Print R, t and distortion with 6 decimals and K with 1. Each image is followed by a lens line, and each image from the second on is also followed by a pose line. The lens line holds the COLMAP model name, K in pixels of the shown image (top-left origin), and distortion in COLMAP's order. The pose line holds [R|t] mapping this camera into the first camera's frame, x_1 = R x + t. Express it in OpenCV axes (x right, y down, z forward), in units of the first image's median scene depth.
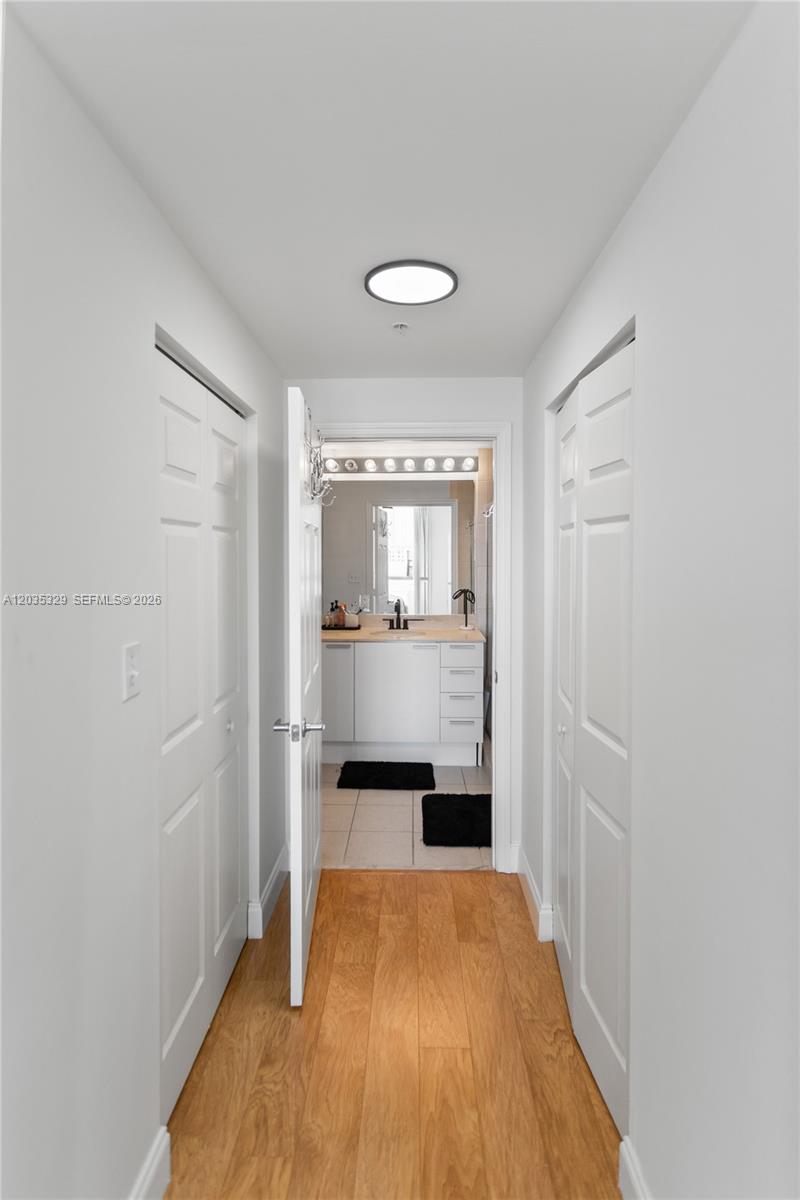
lens RADIAL K [[600.2, 0, 399.7], [0, 600.2, 569.5], [0, 0, 1]] dist [0.000626, -0.000572]
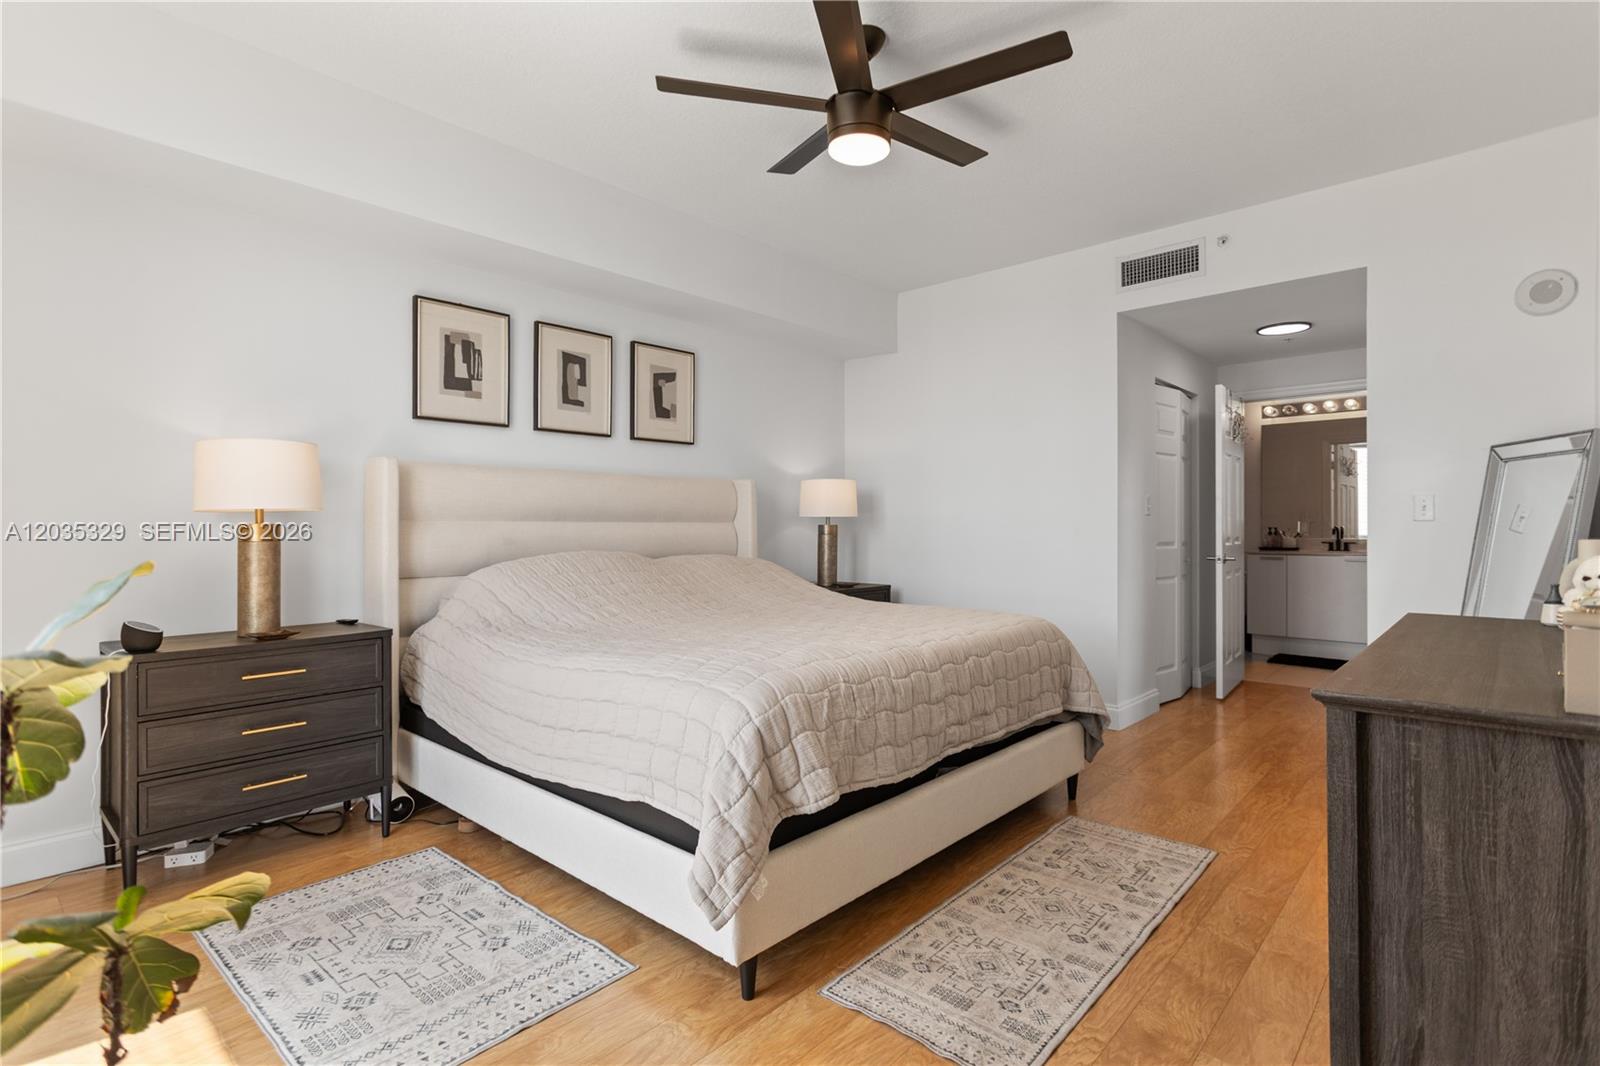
lens RADIAL K [[776.3, 0, 795.3], [0, 776.3, 525.8], [0, 0, 1]] dist [0.001252, 0.000382]
pose [[0.753000, -0.003133, -0.658013, 0.189828], [-0.015005, 0.999647, -0.021931, 0.100093], [0.657849, 0.026387, 0.752687, -0.766894]]
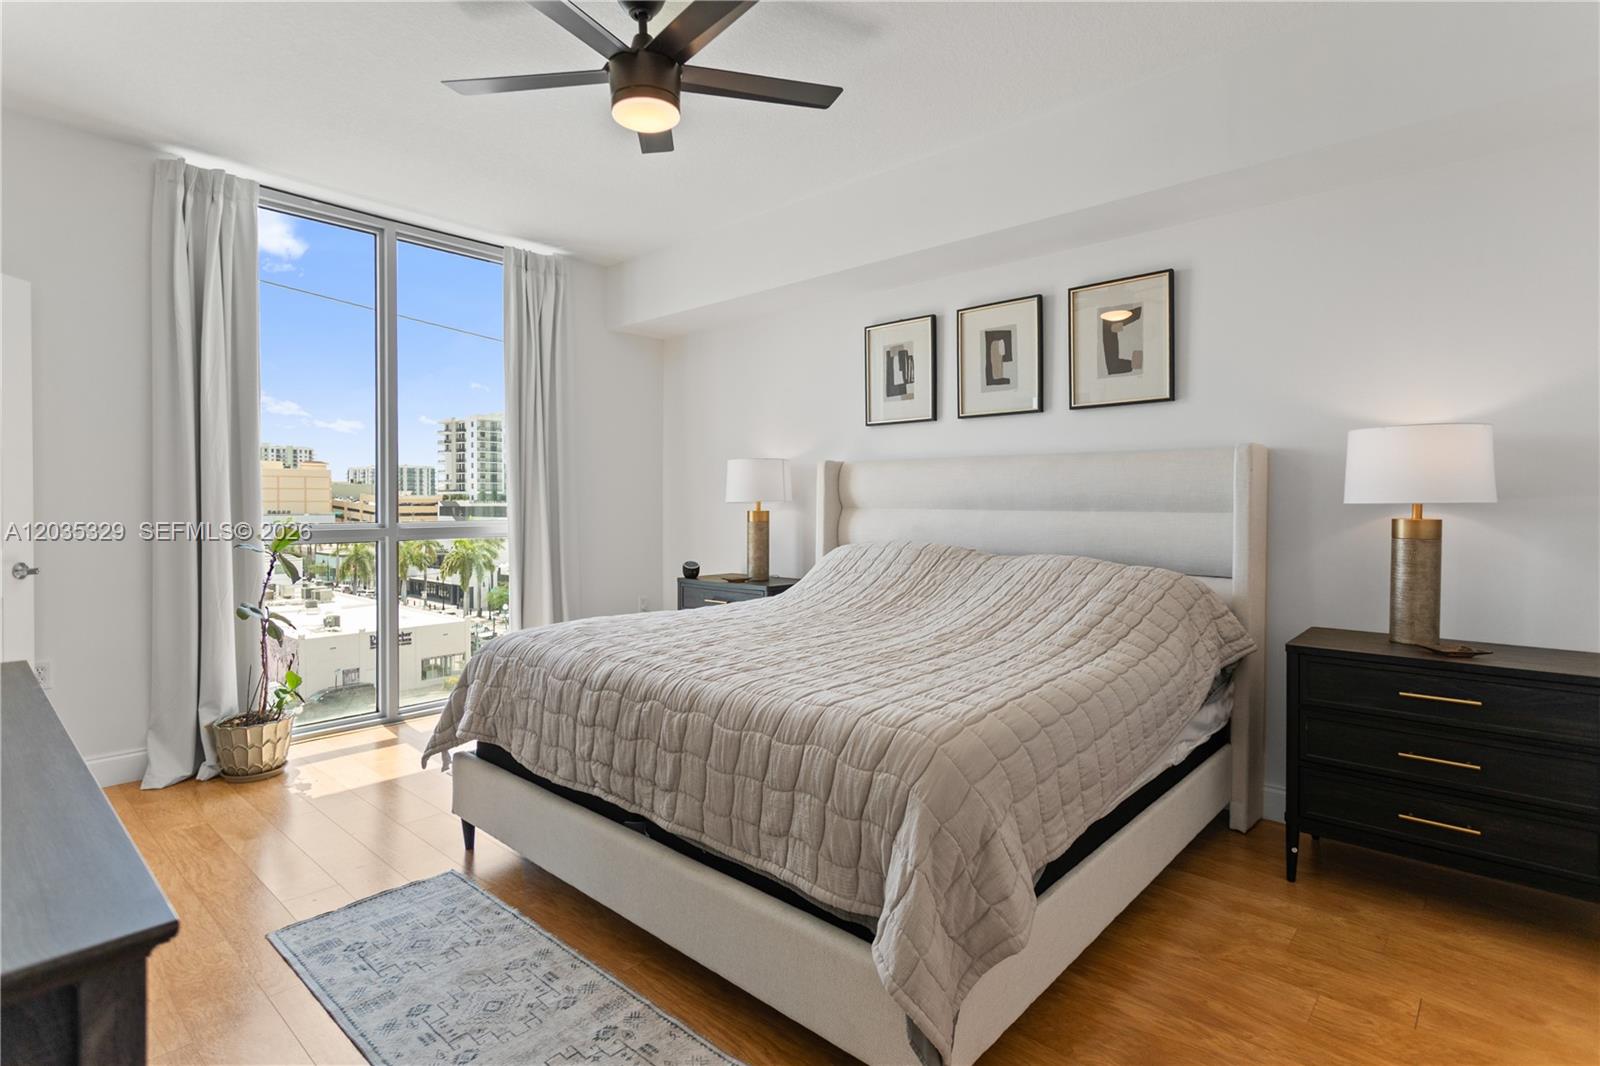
lens RADIAL K [[783.2, 0, 795.2], [0, 783.2, 515.1], [0, 0, 1]] dist [0.001913, -0.000165]
pose [[-0.654168, 0.005890, -0.756326, 0.185351], [-0.024973, 0.999256, 0.029382, 0.067426], [0.755937, 0.038109, -0.653534, 0.066064]]
